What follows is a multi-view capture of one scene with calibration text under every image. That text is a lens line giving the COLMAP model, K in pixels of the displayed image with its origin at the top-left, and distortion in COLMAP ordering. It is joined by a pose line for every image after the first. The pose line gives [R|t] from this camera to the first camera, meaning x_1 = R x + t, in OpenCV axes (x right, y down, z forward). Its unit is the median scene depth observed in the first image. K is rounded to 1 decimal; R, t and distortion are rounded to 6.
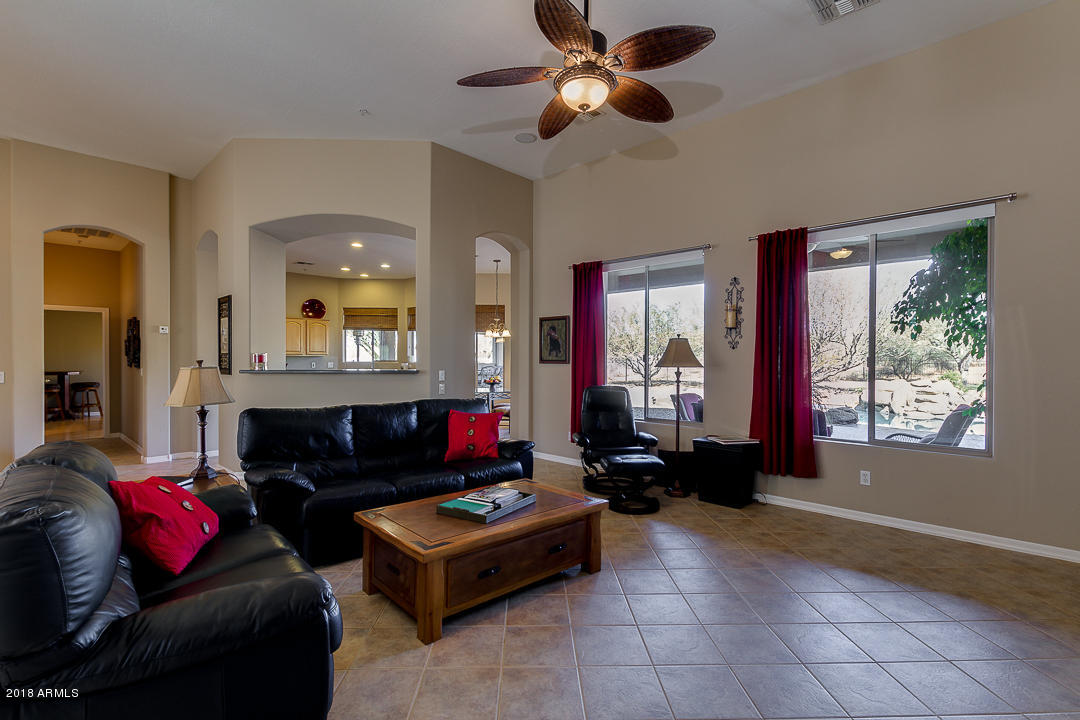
lens RADIAL K [[497.7, 0, 537.5], [0, 497.7, 361.9], [0, 0, 1]] dist [0.007664, -0.001060]
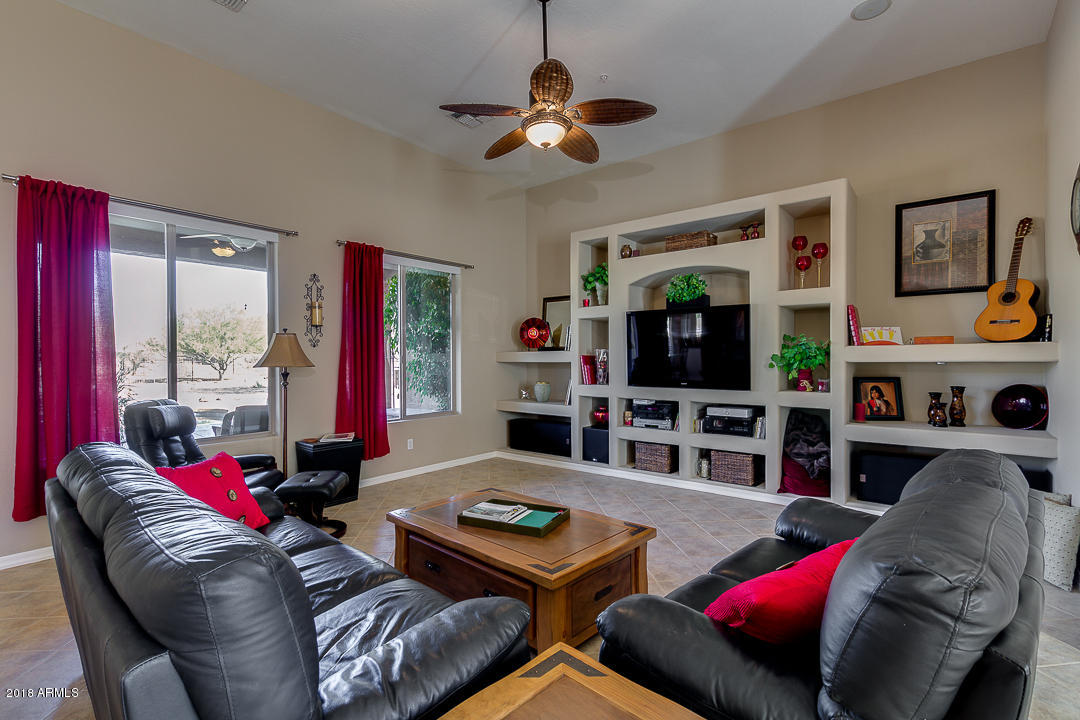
lens RADIAL K [[497.7, 0, 562.7], [0, 497.7, 364.3], [0, 0, 1]] dist [0.007664, -0.001060]
pose [[-0.080116, -0.015217, 0.996669, -0.379182], [0.008979, 0.999832, 0.015987, -0.001507], [-0.996745, 0.010229, -0.079966, 0.357285]]
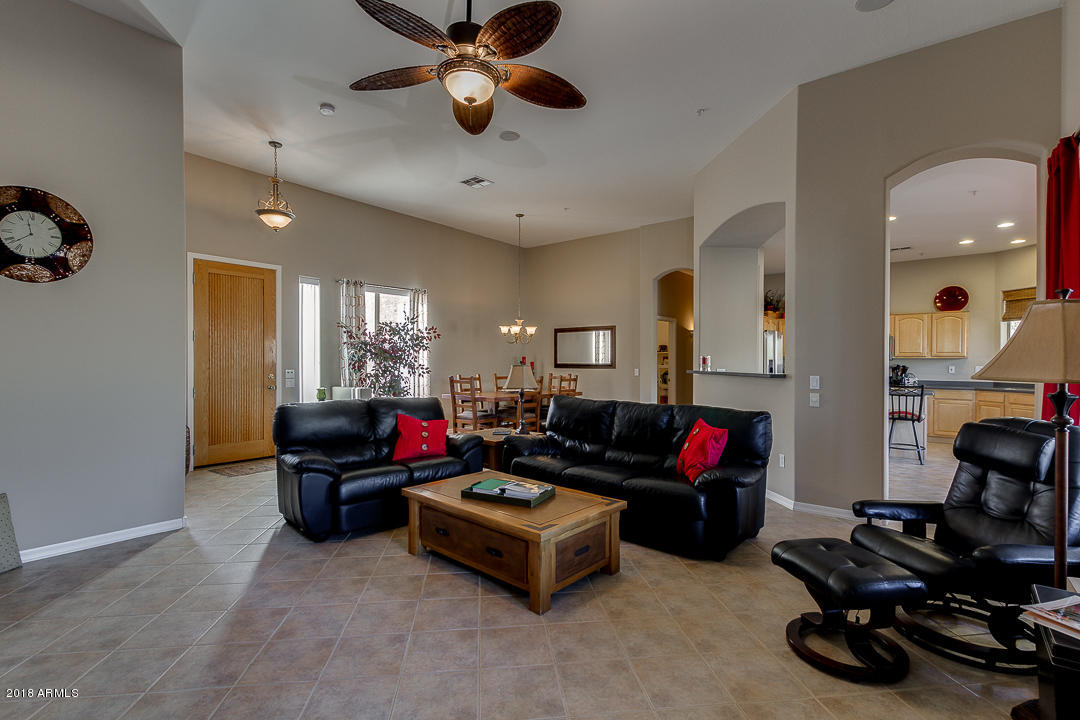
lens RADIAL K [[497.7, 0, 535.0], [0, 497.7, 362.3], [0, 0, 1]] dist [0.007664, -0.001060]
pose [[0.094438, 0.000565, -0.995531, 0.373714], [-0.008301, 0.999966, -0.000220, 0.000567], [0.995496, 0.008284, 0.094440, 0.359187]]
